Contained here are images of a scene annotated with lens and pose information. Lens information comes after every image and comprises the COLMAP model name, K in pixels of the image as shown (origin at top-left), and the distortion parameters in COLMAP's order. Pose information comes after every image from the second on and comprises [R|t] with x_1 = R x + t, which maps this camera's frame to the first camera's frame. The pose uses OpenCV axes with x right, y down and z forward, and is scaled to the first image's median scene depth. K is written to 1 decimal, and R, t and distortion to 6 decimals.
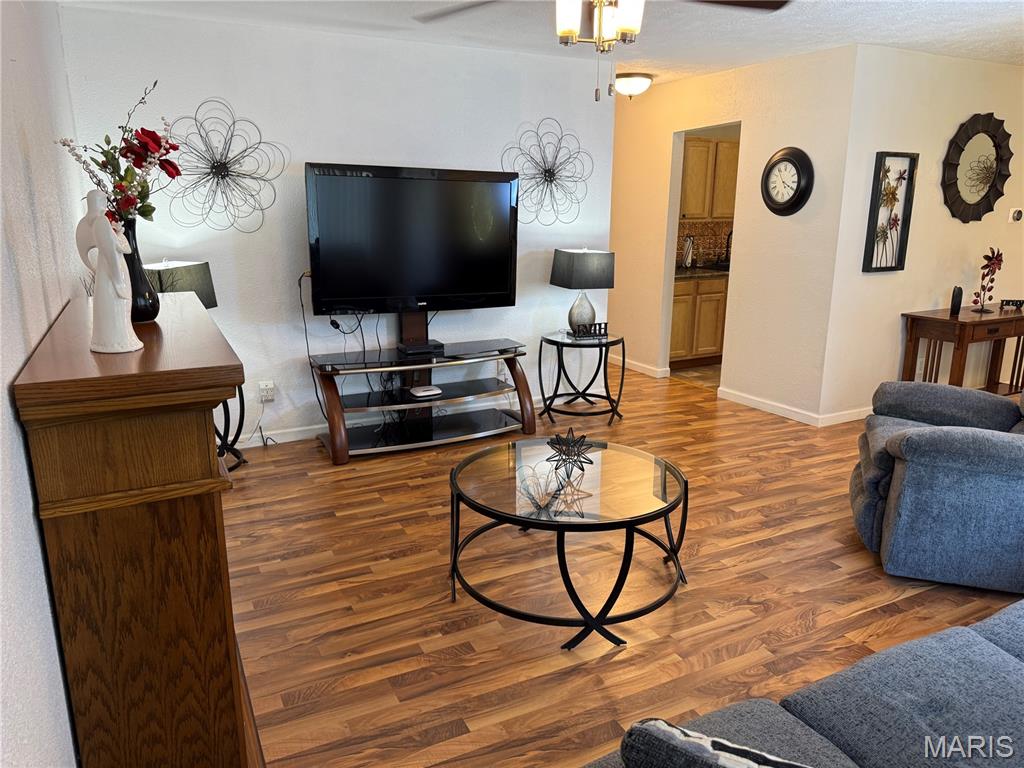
lens RADIAL K [[724.6, 0, 513.5], [0, 724.6, 373.2], [0, 0, 1]] dist [-0.004443, -0.000362]
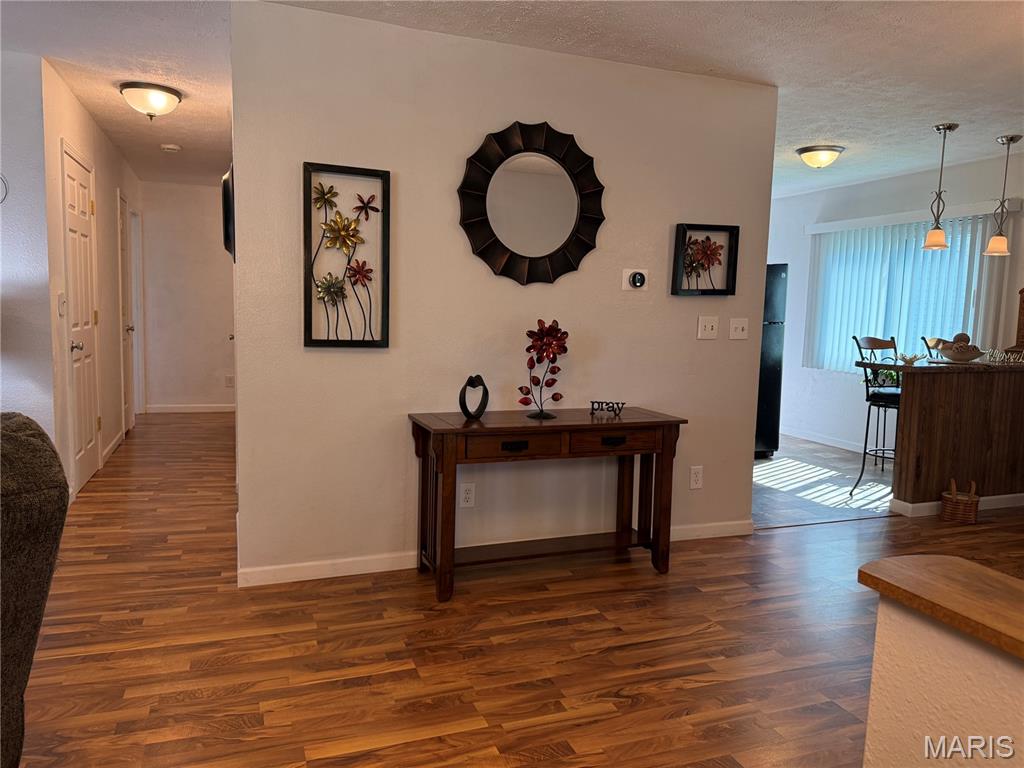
lens RADIAL K [[711.5, 0, 512.0], [0, 711.5, 384.0], [0, 0, 1]] dist [0.097330, -0.127367]
pose [[0.994604, 0.038927, -0.096165, 0.708448], [-0.051048, 0.990590, -0.126987, -0.033113], [0.090317, 0.131211, 0.987232, 0.372222]]
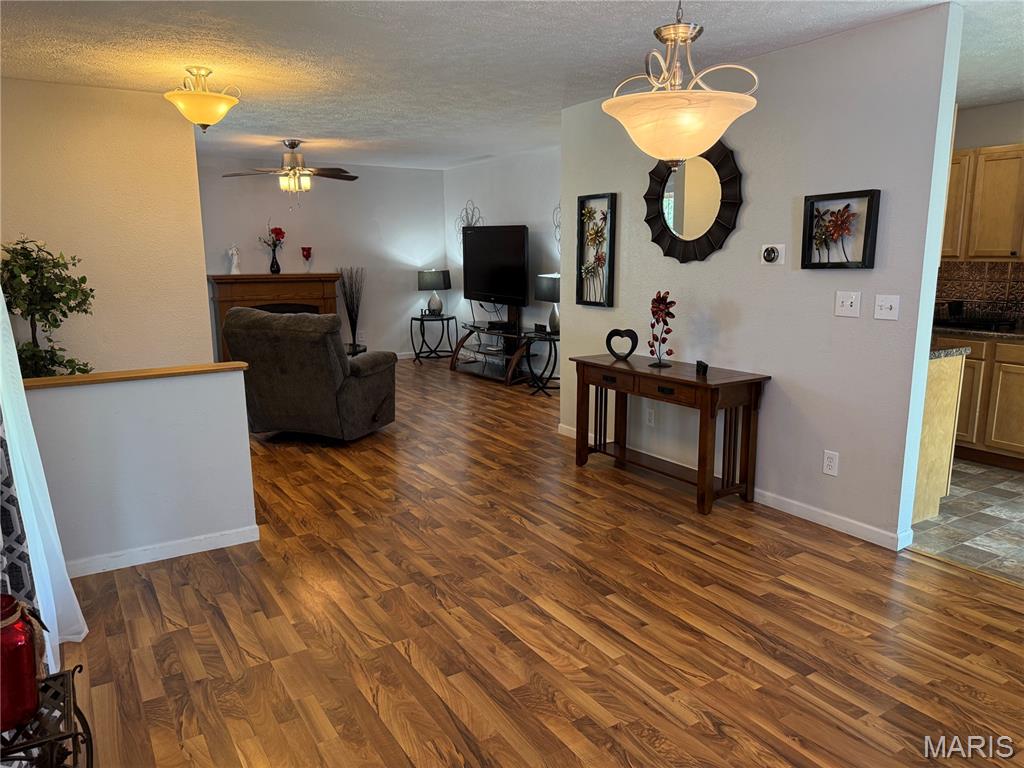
lens RADIAL K [[716.0, 0, 500.4], [0, 716.0, 386.3], [0, 0, 1]] dist [0.048427, -0.064461]
pose [[0.097598, 0.188277, -0.977254, 1.522164], [-0.218438, 0.962051, 0.163533, -0.165781], [0.970958, 0.197509, 0.135021, 0.732630]]
